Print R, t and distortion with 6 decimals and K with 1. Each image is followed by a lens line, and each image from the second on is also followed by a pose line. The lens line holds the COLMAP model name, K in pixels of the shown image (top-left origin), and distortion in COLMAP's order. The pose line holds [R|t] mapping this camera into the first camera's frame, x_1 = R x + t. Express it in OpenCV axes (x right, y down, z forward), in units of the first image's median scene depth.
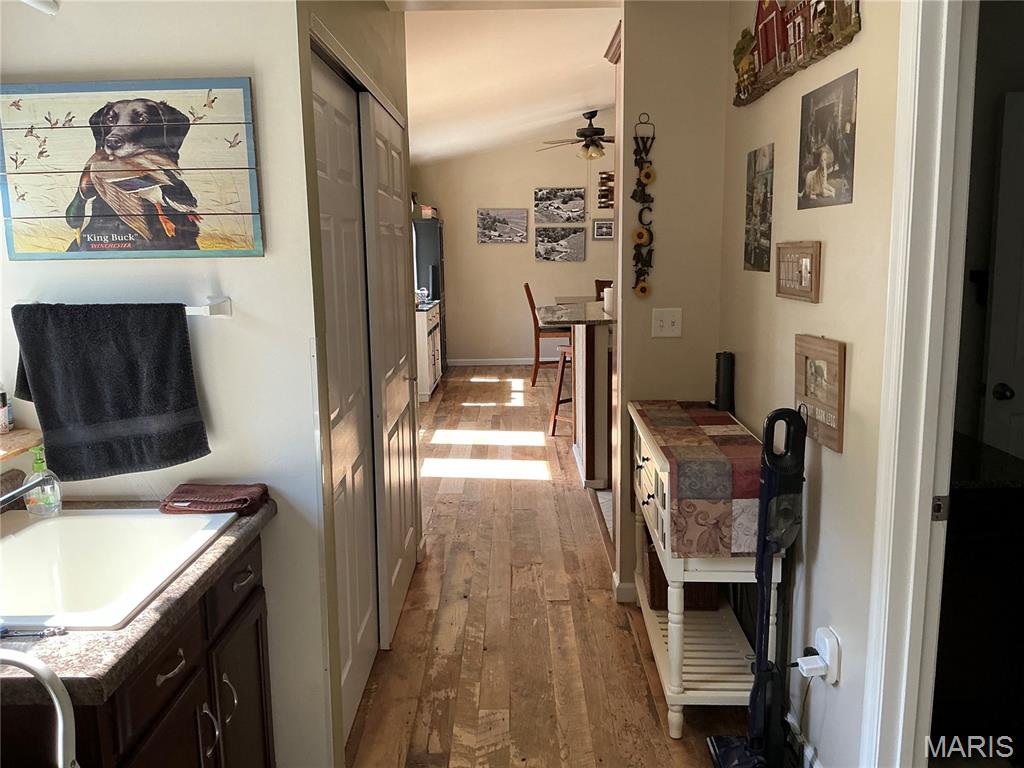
lens RADIAL K [[848.2, 0, 511.7], [0, 848.2, 387.8], [0, 0, 1]] dist [0.113123, -0.258060]
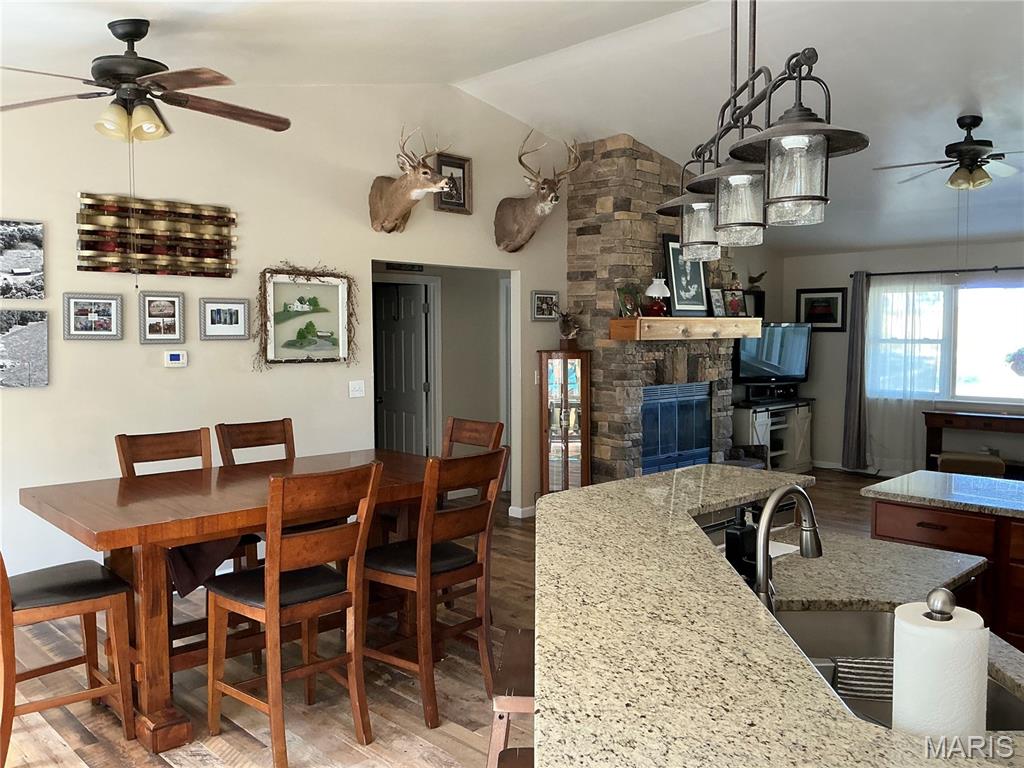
lens RADIAL K [[848.2, 0, 511.7], [0, 848.2, 387.8], [0, 0, 1]] dist [0.113123, -0.258060]
pose [[0.720824, -0.032312, 0.692364, -0.048214], [0.104781, 0.992513, -0.062768, -0.096499], [-0.685152, 0.117791, 0.718813, 0.525603]]
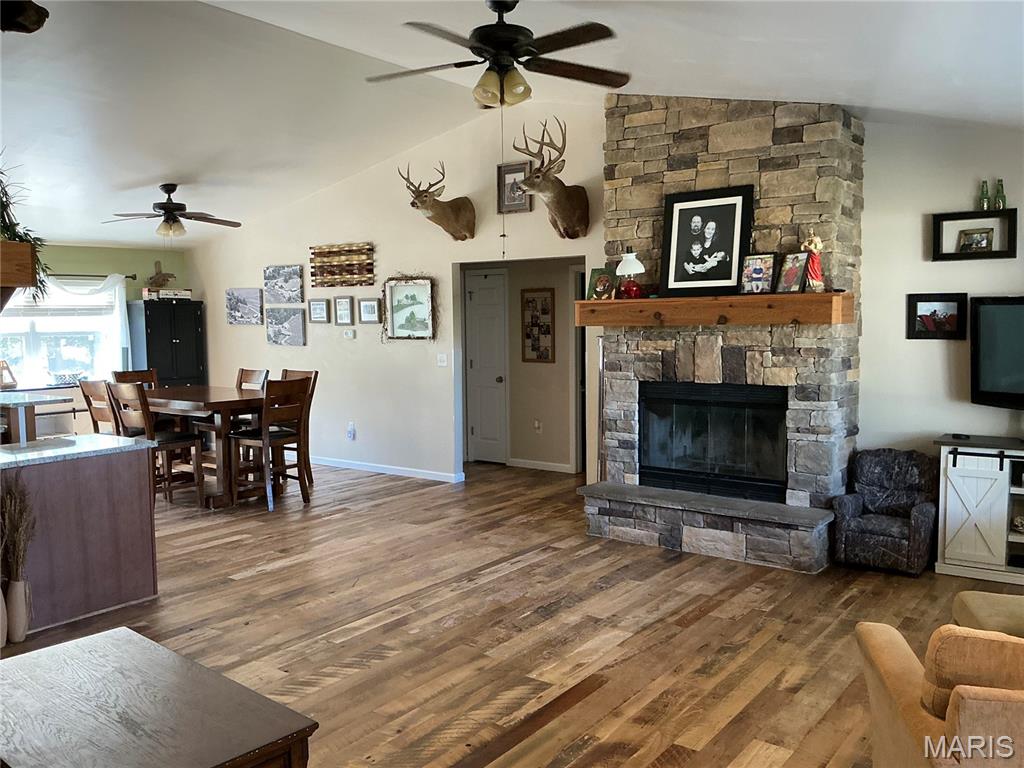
lens RADIAL K [[855.8, 0, 512.0], [0, 855.8, 384.0], [0, 0, 1]] dist [0.108918, -0.003570]
pose [[0.799866, 0.052980, -0.597836, 0.800763], [-0.098892, 0.994115, -0.044214, -0.092544], [0.591976, 0.094486, 0.800398, 0.421176]]
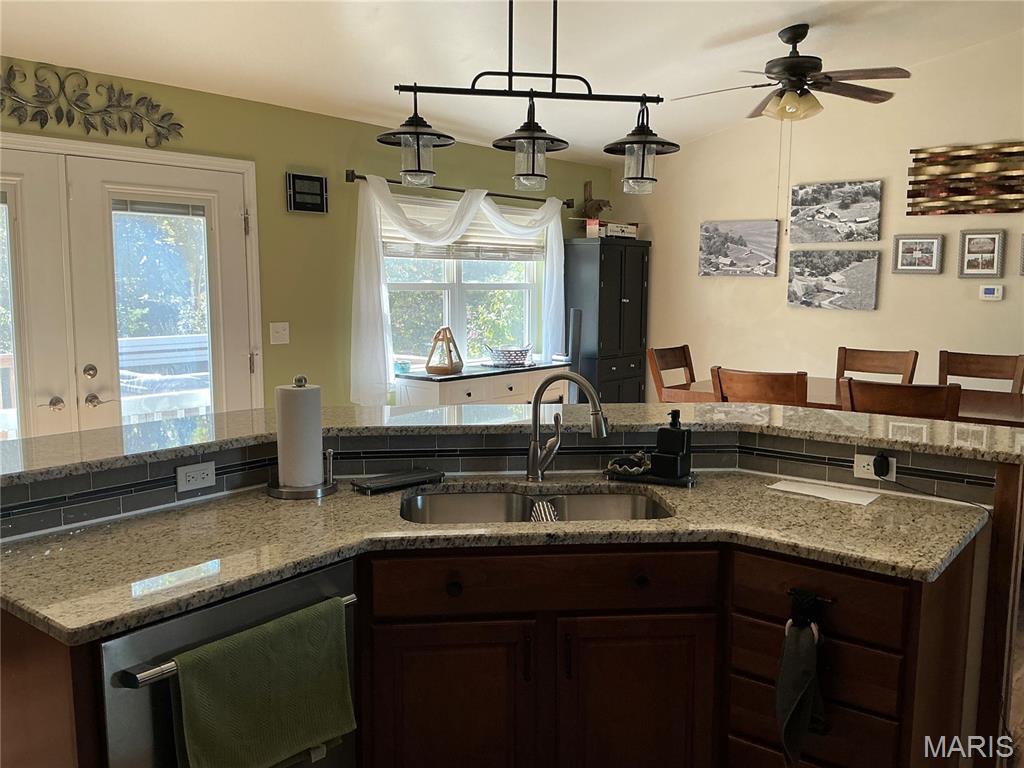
lens RADIAL K [[848.2, 0, 511.7], [0, 848.2, 387.8], [0, 0, 1]] dist [0.113123, -0.258060]
pose [[0.773773, 0.097961, -0.625842, 0.259088], [-0.121957, 0.992525, 0.004572, -0.073502], [0.621612, 0.072788, 0.779936, 0.426192]]
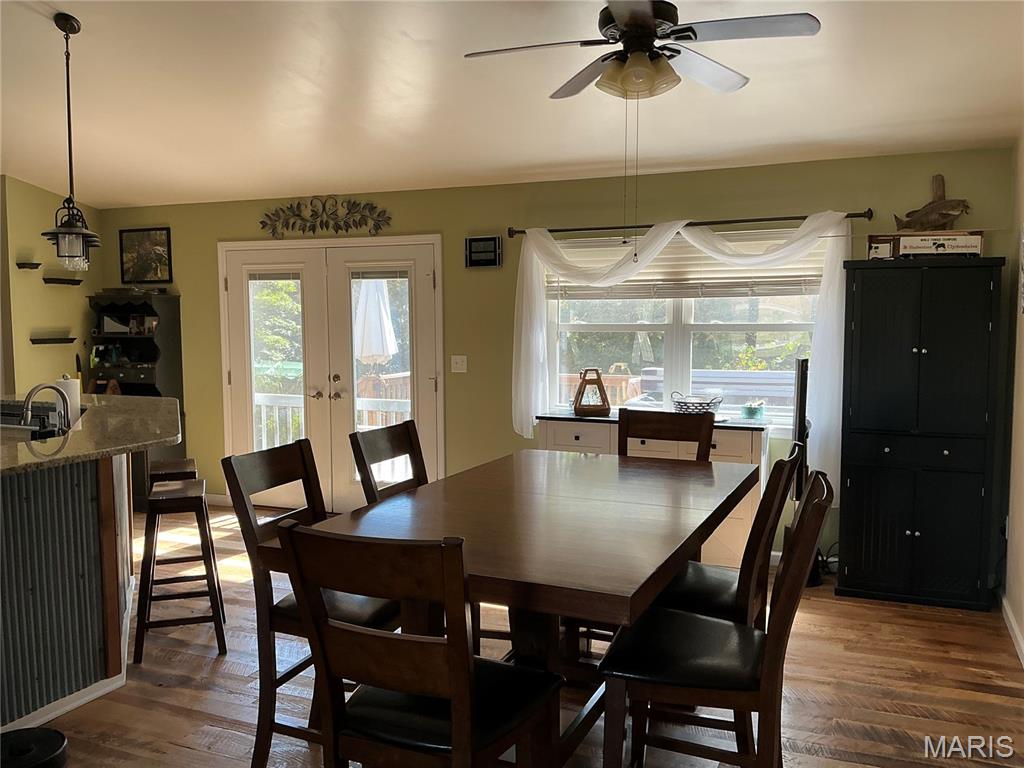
lens RADIAL K [[848.2, 0, 511.7], [0, 848.2, 387.8], [0, 0, 1]] dist [0.113123, -0.258060]
pose [[-0.395717, 0.099794, -0.912934, 0.387525], [-0.141572, 0.975567, 0.168006, -0.170586], [0.907395, 0.195729, -0.371920, 0.949247]]
